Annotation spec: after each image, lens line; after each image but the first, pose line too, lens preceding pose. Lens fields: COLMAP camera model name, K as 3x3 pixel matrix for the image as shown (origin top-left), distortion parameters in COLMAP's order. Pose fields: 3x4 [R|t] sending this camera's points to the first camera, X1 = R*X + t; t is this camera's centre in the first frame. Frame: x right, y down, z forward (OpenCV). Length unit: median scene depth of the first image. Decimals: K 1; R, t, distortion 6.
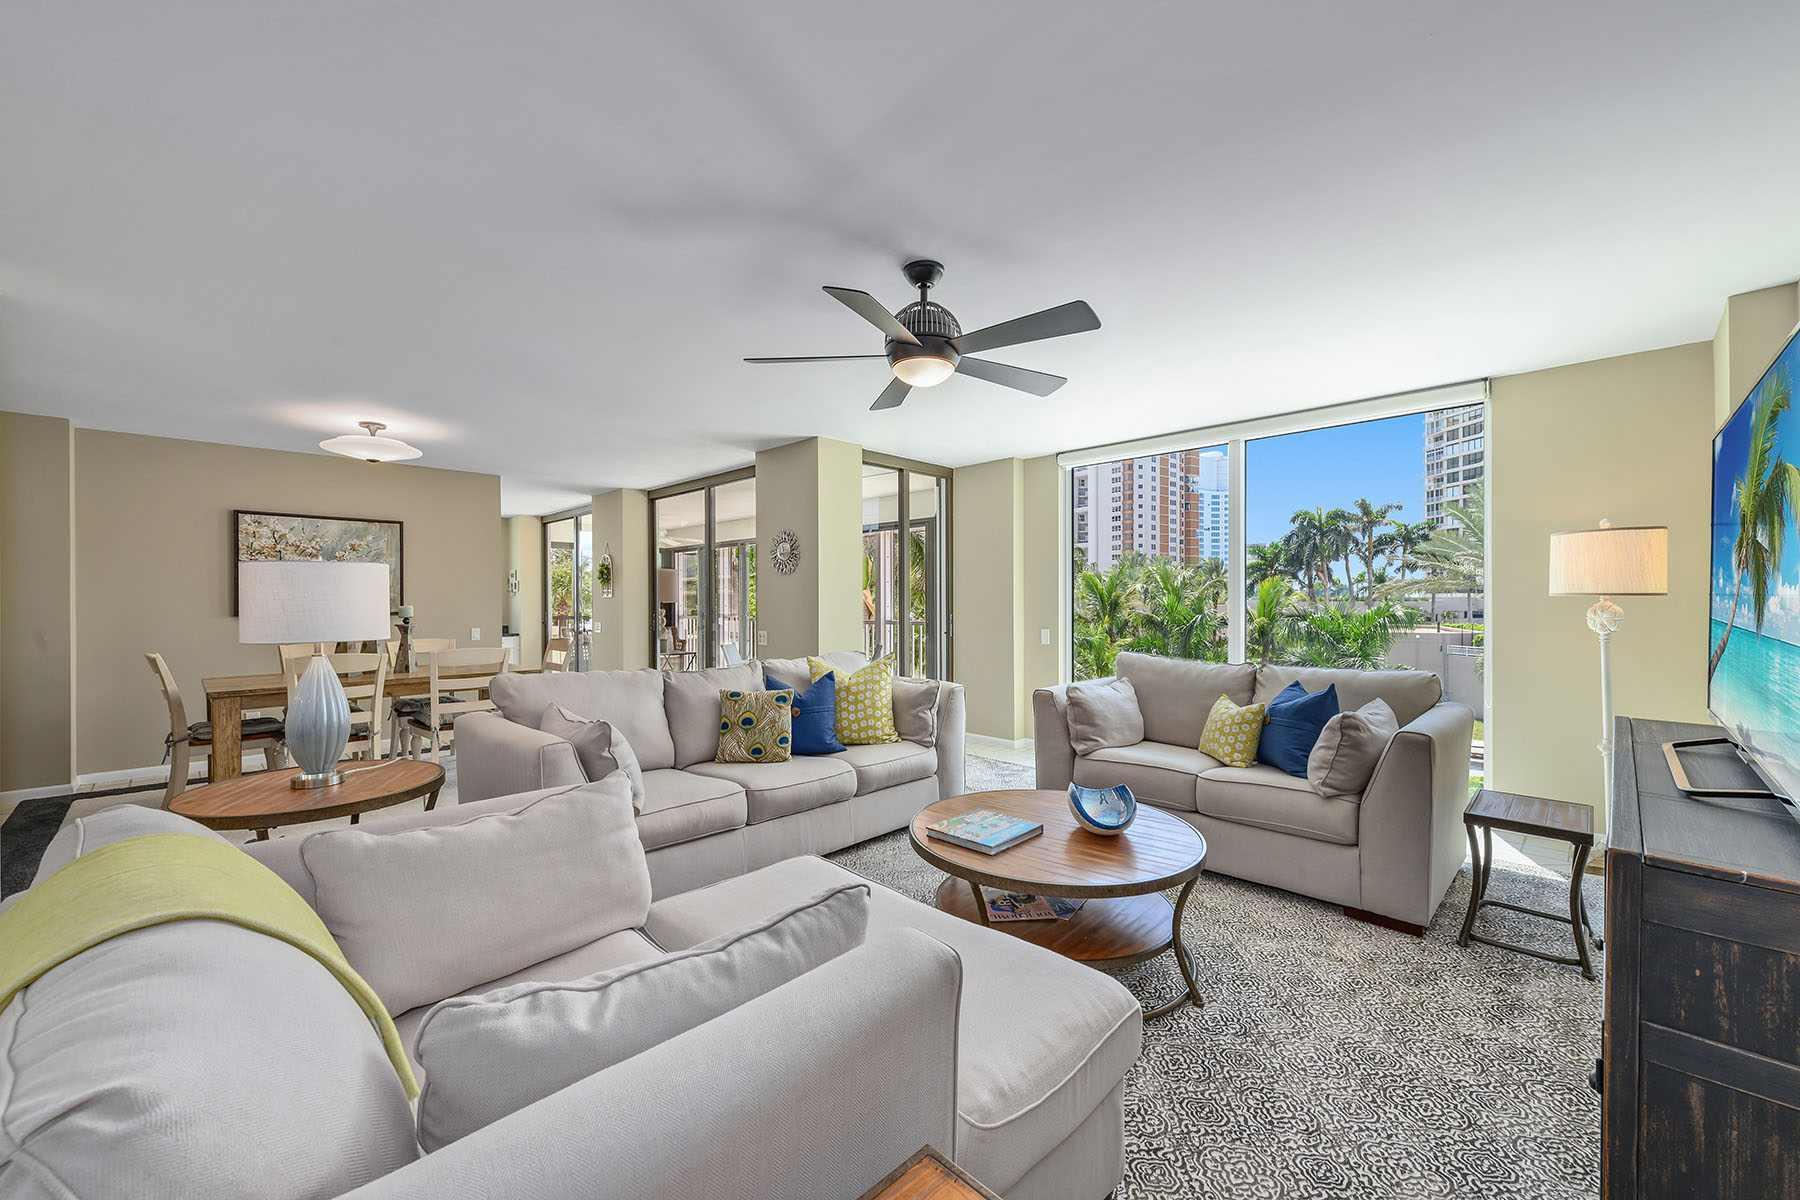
lens RADIAL K [[709.1, 0, 898.4], [0, 709.1, 606.4], [0, 0, 1]] dist [0.010316, -0.000561]
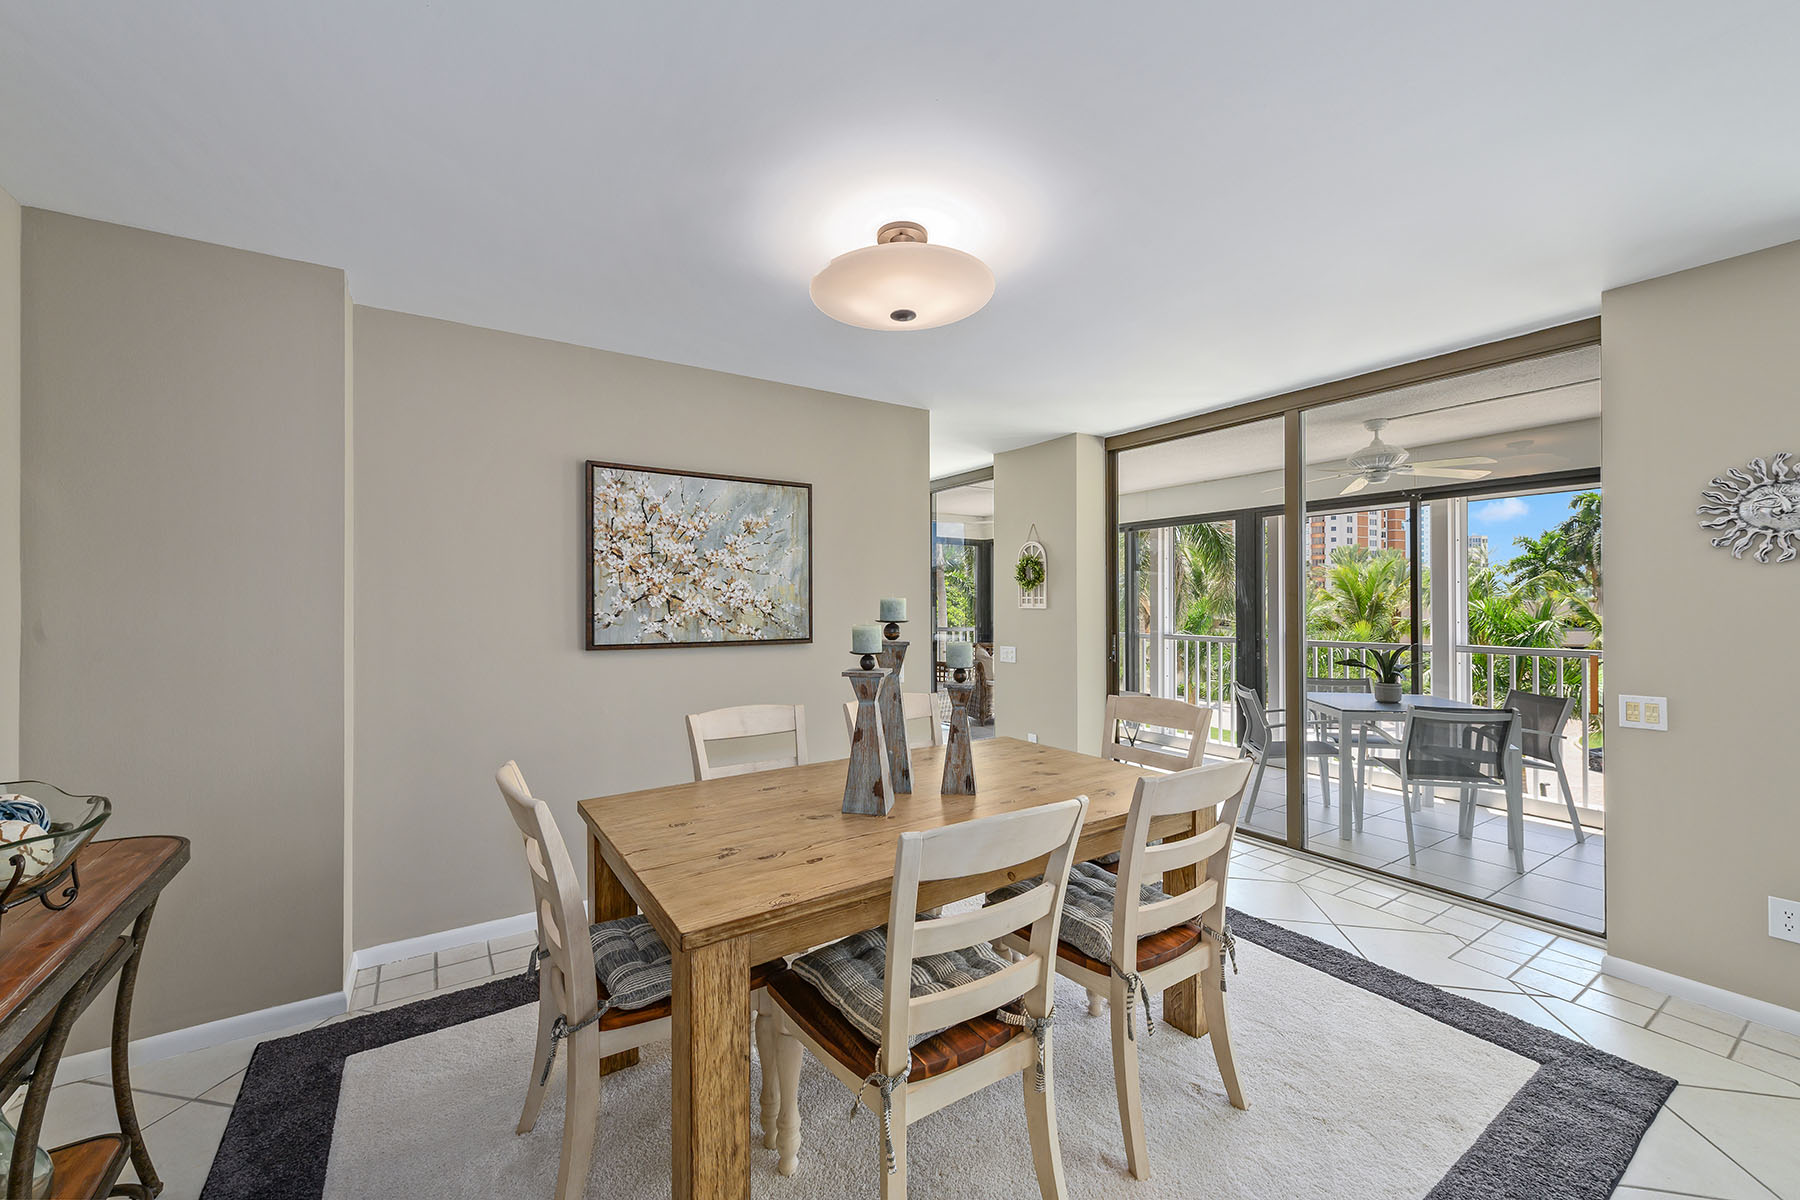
lens RADIAL K [[709.1, 0, 897.9], [0, 709.1, 598.3], [0, 0, 1]] dist [0.010316, -0.000561]
pose [[0.980464, -0.004029, -0.196657, -0.461724], [0.001290, 0.999900, -0.014057, -0.015319], [0.196694, 0.013529, 0.980372, 0.400673]]
